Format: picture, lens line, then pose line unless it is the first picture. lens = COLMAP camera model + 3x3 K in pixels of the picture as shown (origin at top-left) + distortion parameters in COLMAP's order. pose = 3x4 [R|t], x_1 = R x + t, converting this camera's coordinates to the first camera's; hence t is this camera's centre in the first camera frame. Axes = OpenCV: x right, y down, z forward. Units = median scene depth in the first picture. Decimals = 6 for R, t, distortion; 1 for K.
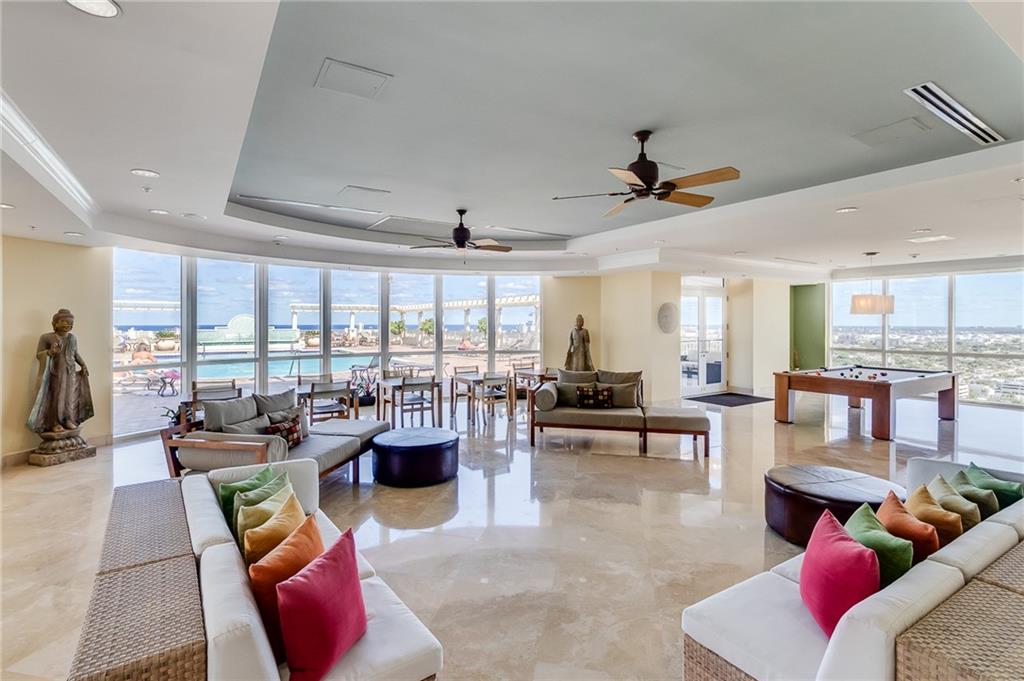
lens RADIAL K [[482.4, 0, 503.4], [0, 482.4, 336.7], [0, 0, 1]] dist [-0.002616, -0.000015]
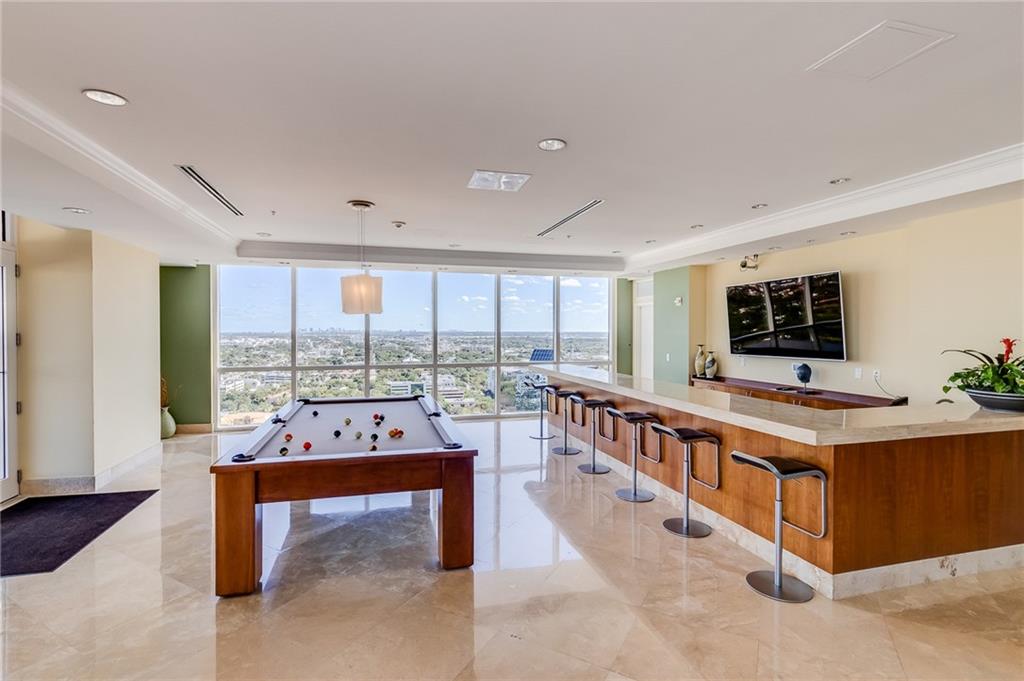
lens RADIAL K [[482.4, 0, 503.4], [0, 482.4, 336.7], [0, 0, 1]] dist [-0.002616, -0.000015]
pose [[0.313176, -0.010593, 0.949636, 0.281474], [0.030028, 0.999548, 0.001247, -0.015447], [-0.949220, 0.028125, 0.313353, 0.660482]]
